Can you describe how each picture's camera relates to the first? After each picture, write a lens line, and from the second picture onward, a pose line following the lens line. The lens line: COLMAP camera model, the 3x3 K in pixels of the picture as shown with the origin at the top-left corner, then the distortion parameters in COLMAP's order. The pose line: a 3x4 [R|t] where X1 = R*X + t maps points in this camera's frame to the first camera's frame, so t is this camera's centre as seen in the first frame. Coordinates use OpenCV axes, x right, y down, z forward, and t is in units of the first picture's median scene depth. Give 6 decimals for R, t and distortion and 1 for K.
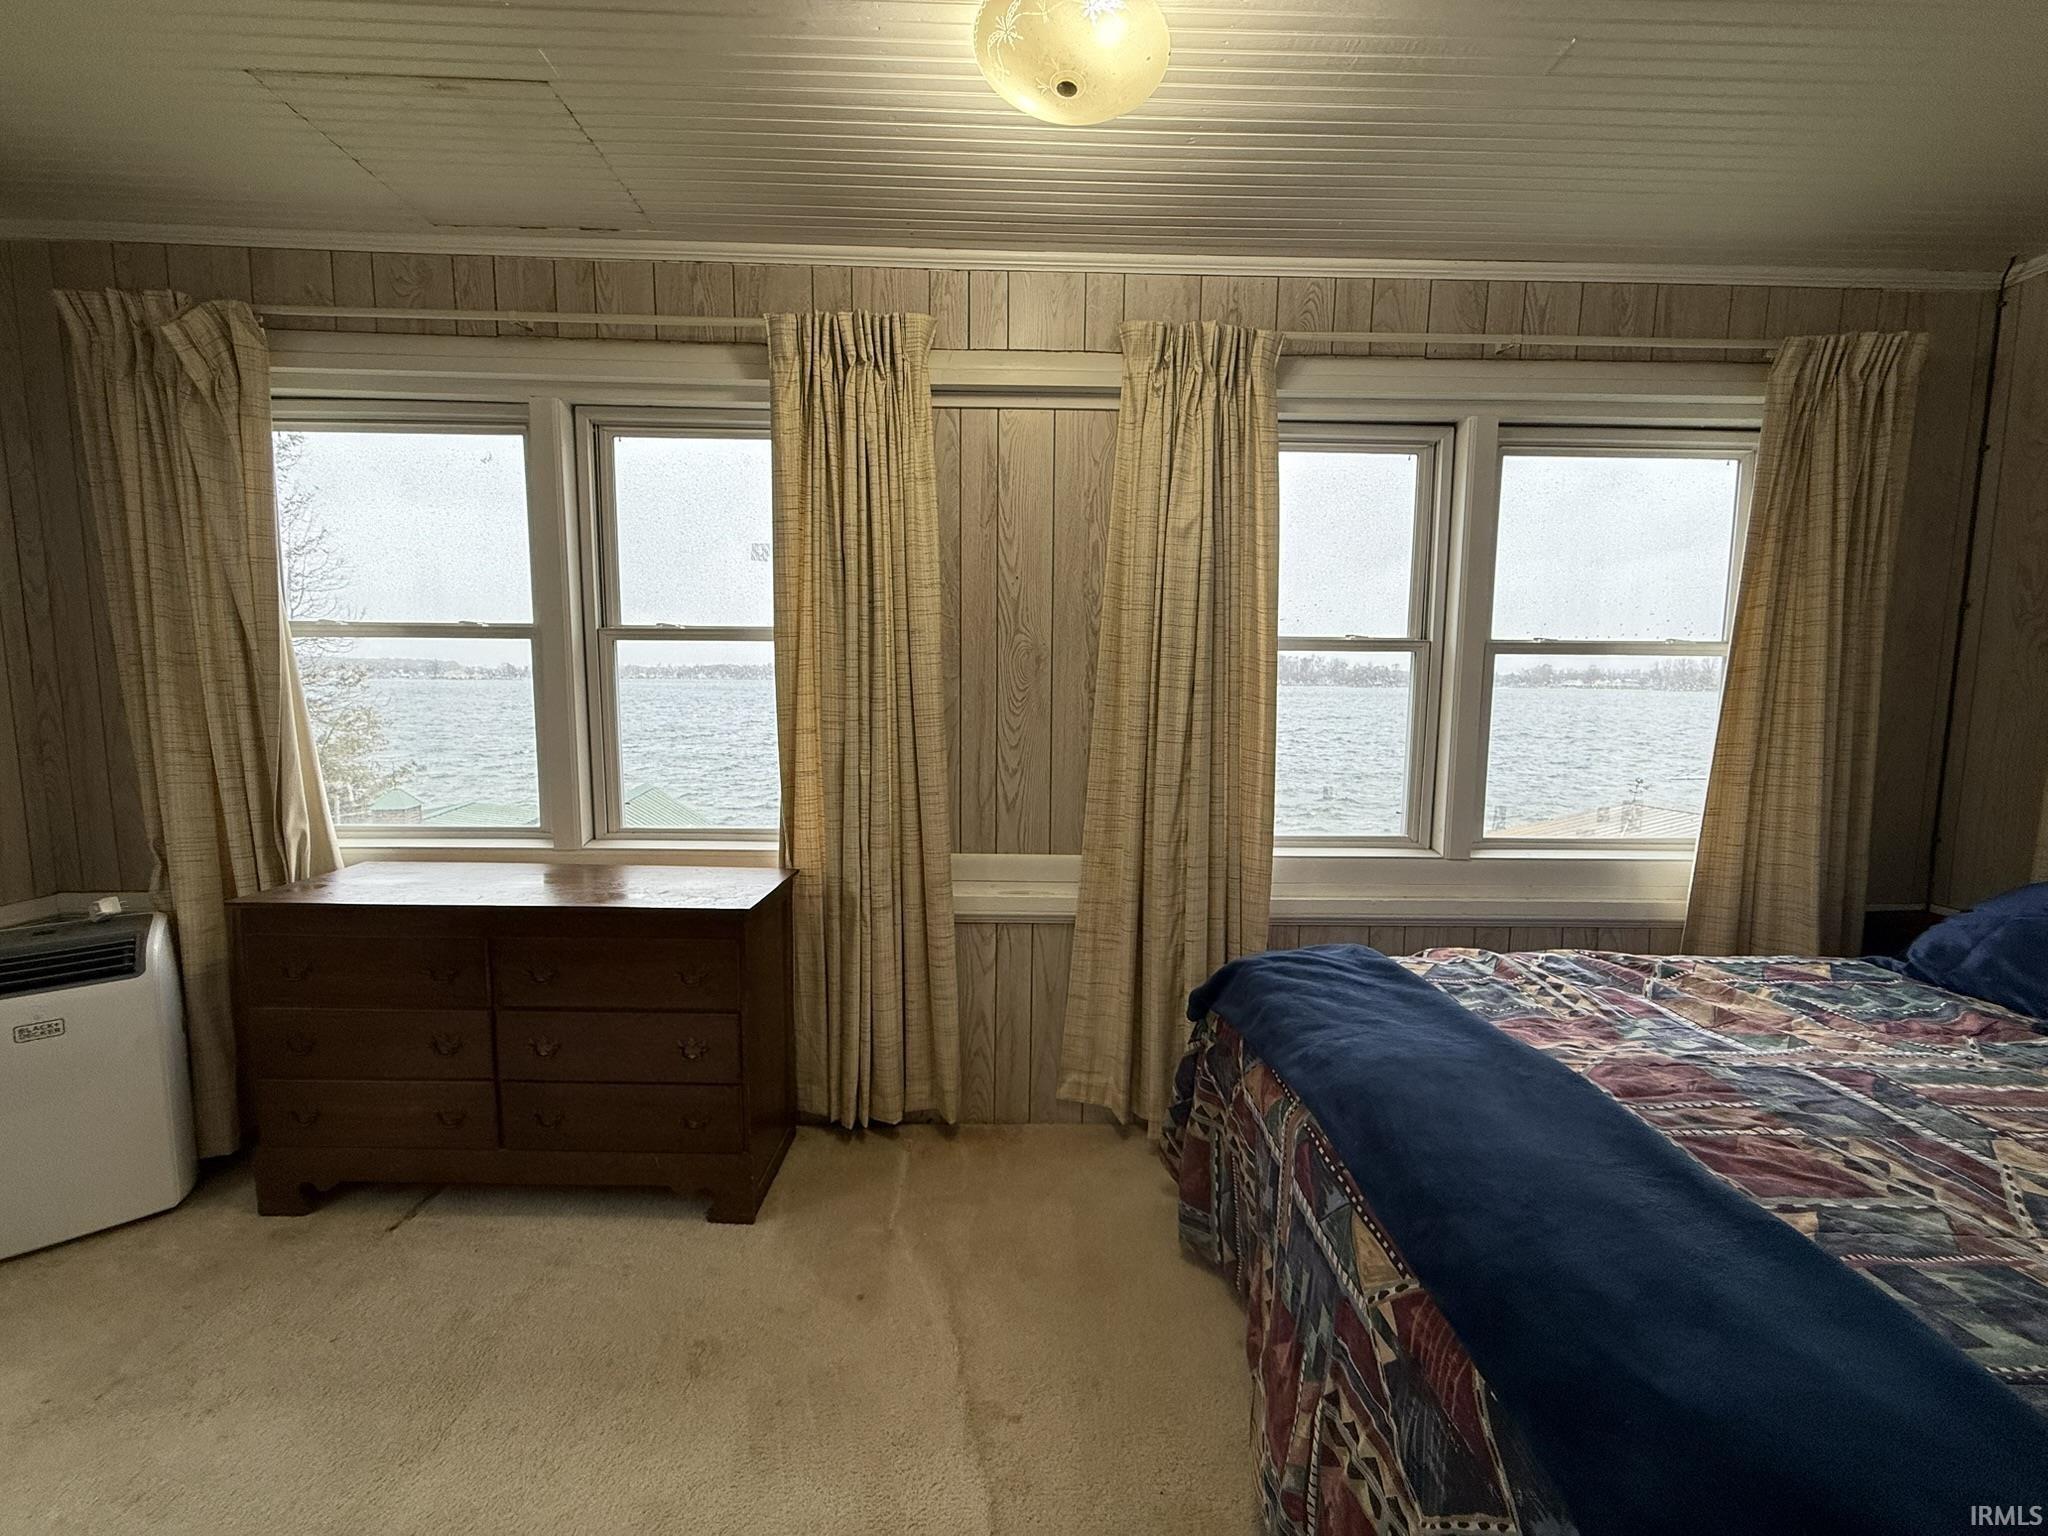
lens RADIAL K [[811.7, 0, 1021.3], [0, 811.7, 767.7], [0, 0, 1]] dist [-0.000258, -0.000333]
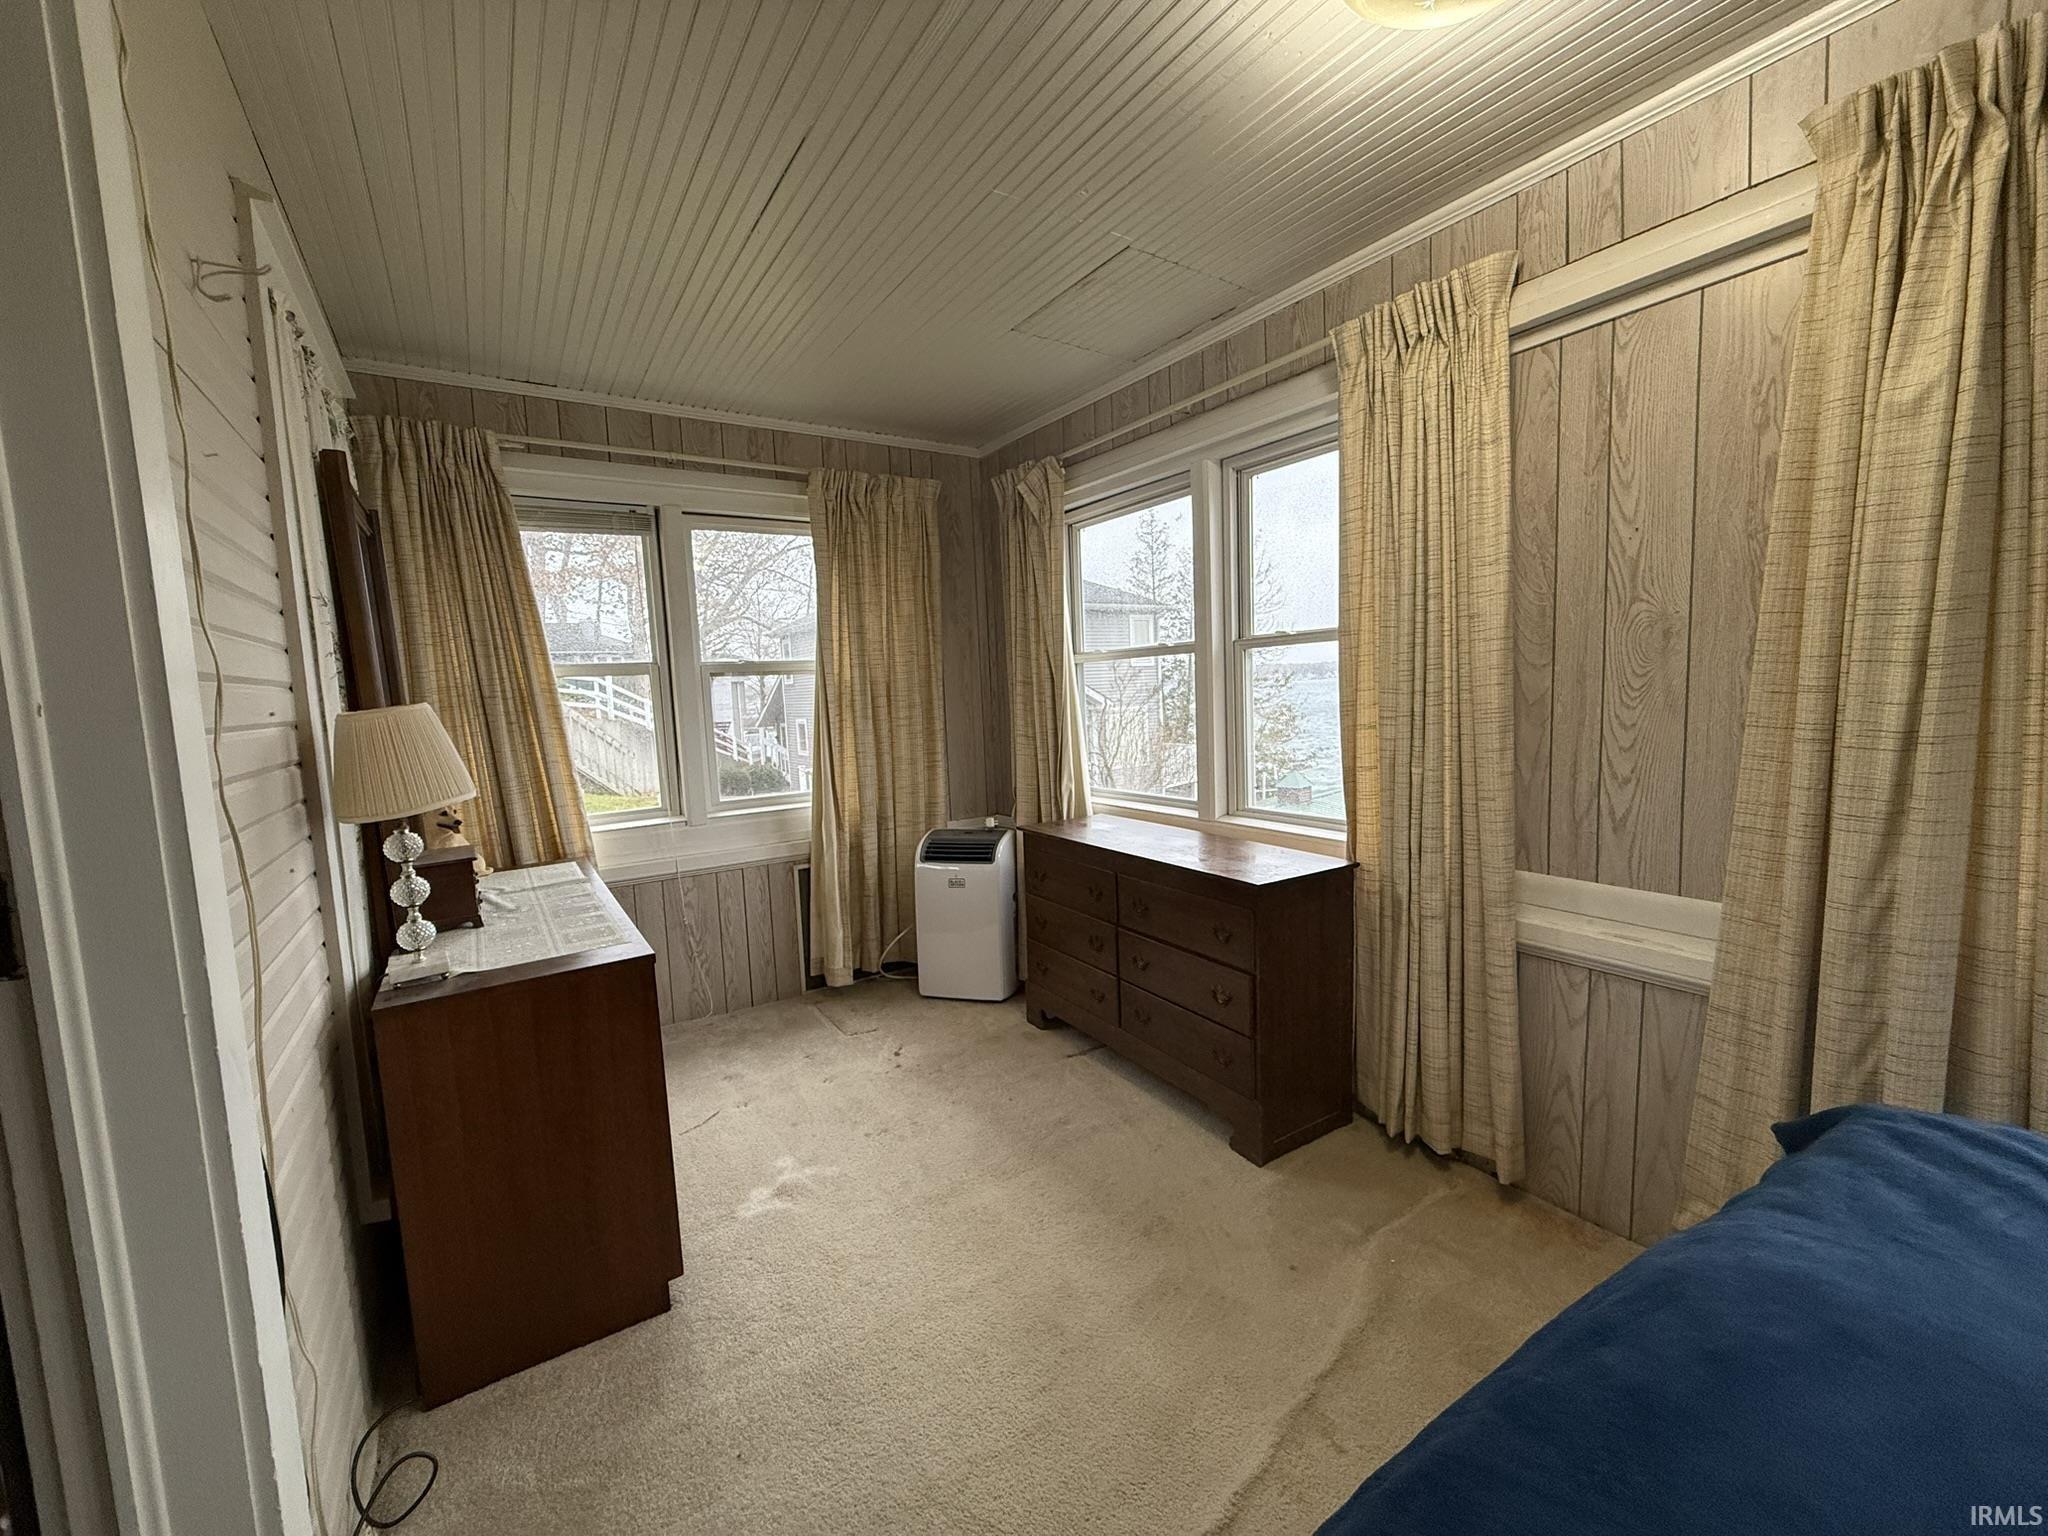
lens RADIAL K [[815.1, 0, 1024.0], [0, 815.1, 768.0], [0, 0, 1]] dist [0.001179, 0.000321]
pose [[0.526292, 0.050448, -0.848806, 0.379427], [-0.042340, 0.998555, 0.033096, -0.009718], [0.849249, 0.018520, 0.527668, 0.107596]]
